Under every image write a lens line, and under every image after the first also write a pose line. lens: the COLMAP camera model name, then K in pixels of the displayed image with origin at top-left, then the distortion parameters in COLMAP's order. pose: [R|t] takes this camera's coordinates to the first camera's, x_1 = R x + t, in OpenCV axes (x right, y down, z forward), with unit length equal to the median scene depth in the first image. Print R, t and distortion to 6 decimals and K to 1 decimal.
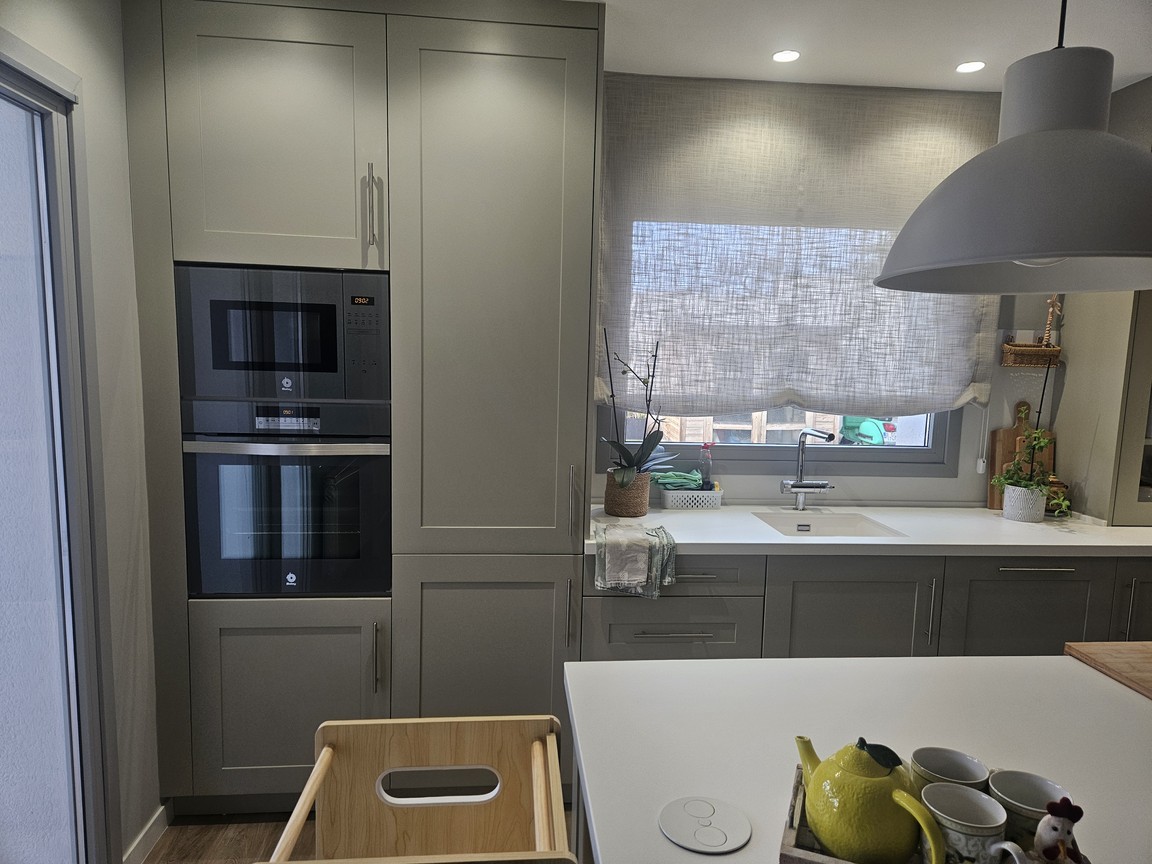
lens RADIAL K [[773.6, 0, 582.3], [0, 773.6, 455.4], [0, 0, 1]] dist [0.078791, -0.061288]
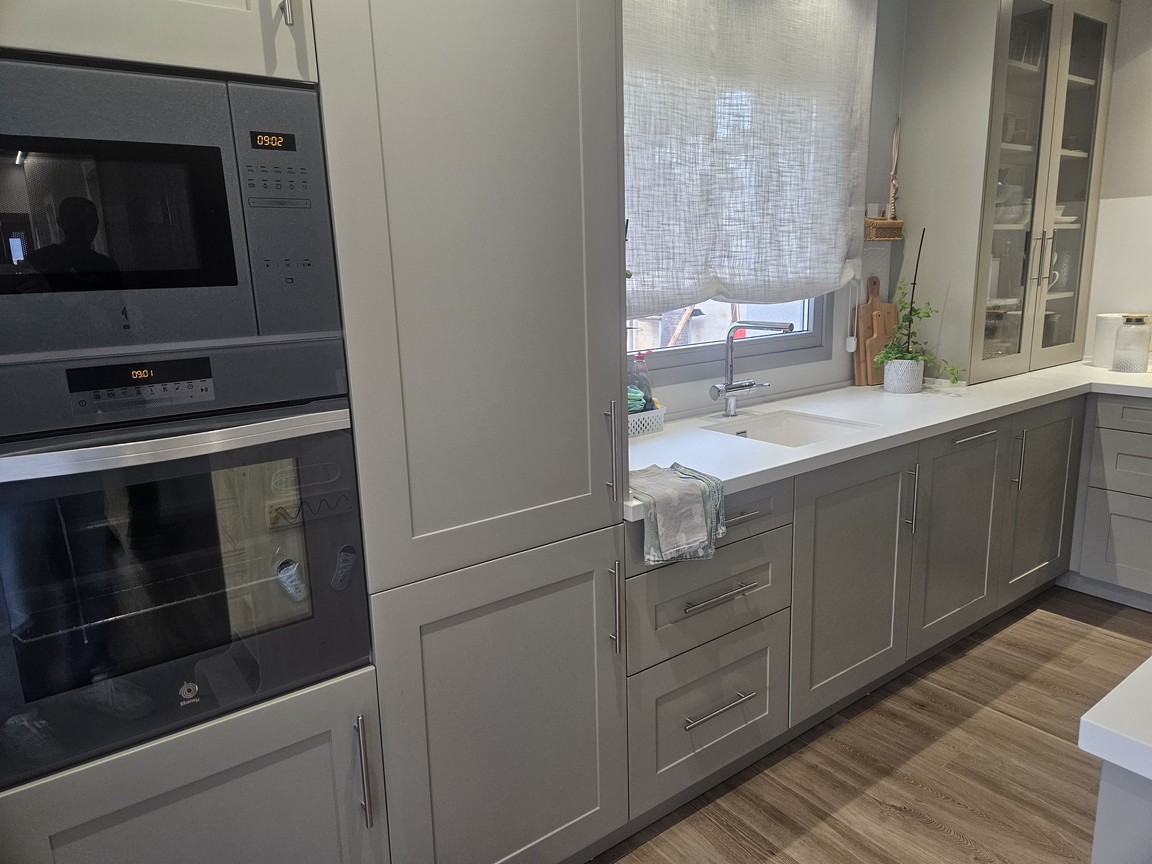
lens RADIAL K [[763.1, 0, 576.0], [0, 763.1, 432.0], [0, 0, 1]] dist [0.087480, -0.070432]
pose [[0.854688, -0.161451, 0.493399, -0.308429], [0.118849, 0.986022, 0.116773, -0.034849], [-0.505355, -0.041164, 0.861929, 0.348612]]
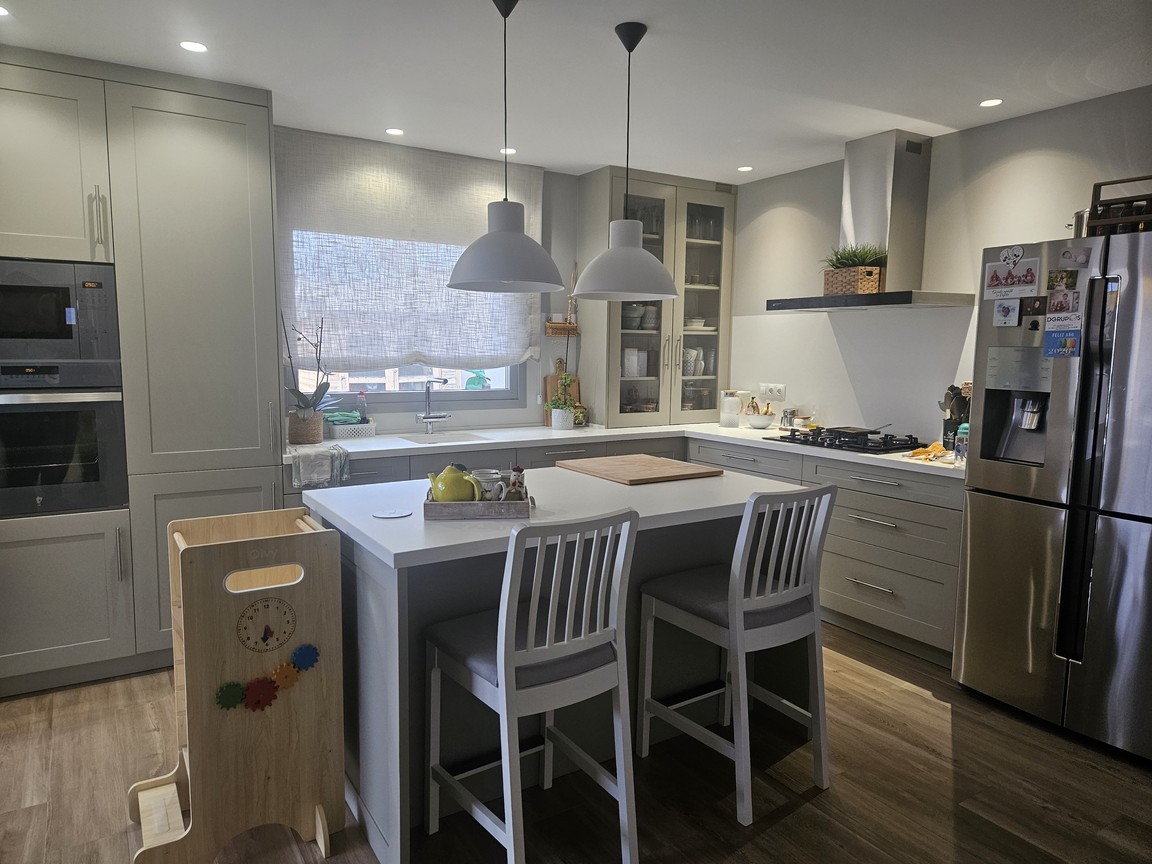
lens RADIAL K [[767.1, 0, 577.1], [0, 767.1, 437.0], [0, 0, 1]] dist [0.080373, -0.073969]
pose [[0.894489, -0.068546, 0.441804, -0.116932], [0.072283, 0.997349, 0.008394, 0.085802], [-0.441208, 0.024427, 0.897072, -0.437749]]
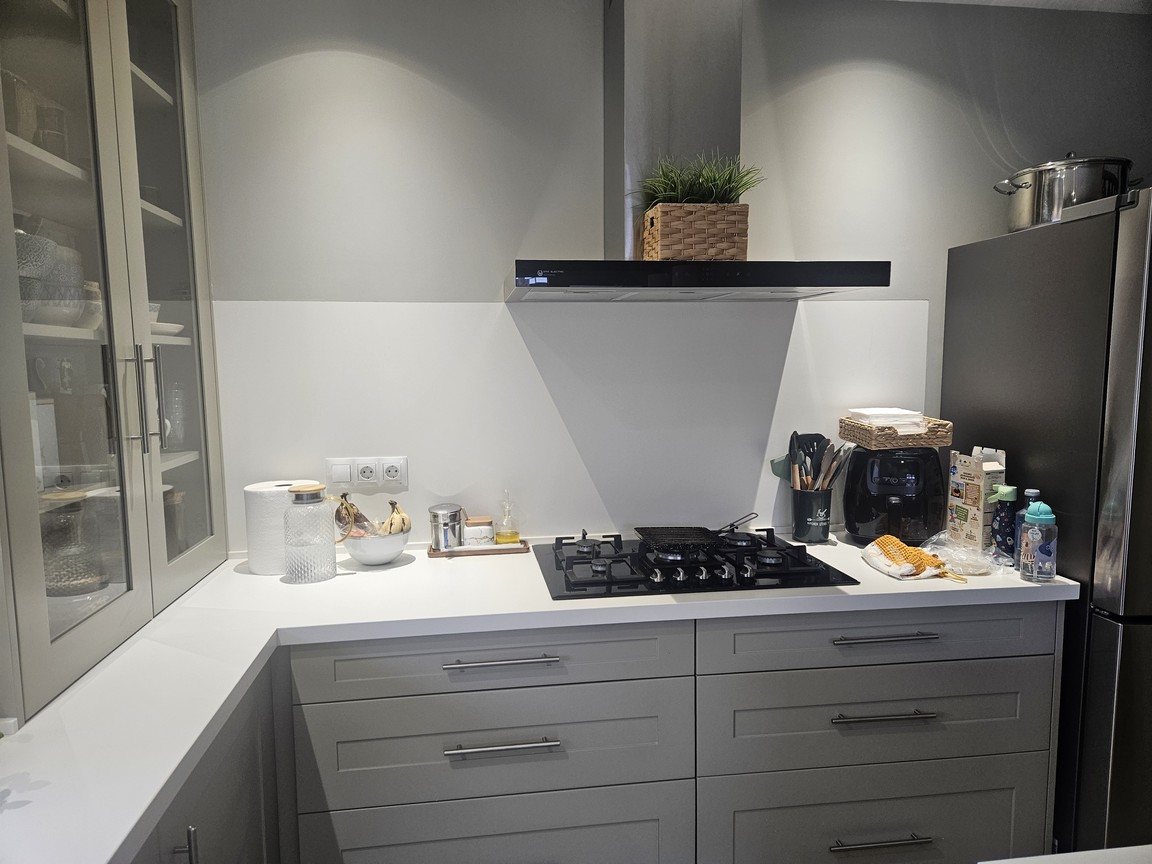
lens RADIAL K [[782.6, 0, 576.0], [0, 782.6, 432.0], [0, 0, 1]] dist [0.030568, 0.000603]
pose [[-0.040145, -0.116375, 0.992394, 0.254599], [0.143934, 0.982162, 0.120997, -0.068986], [-0.988773, 0.147696, -0.022679, 0.682251]]
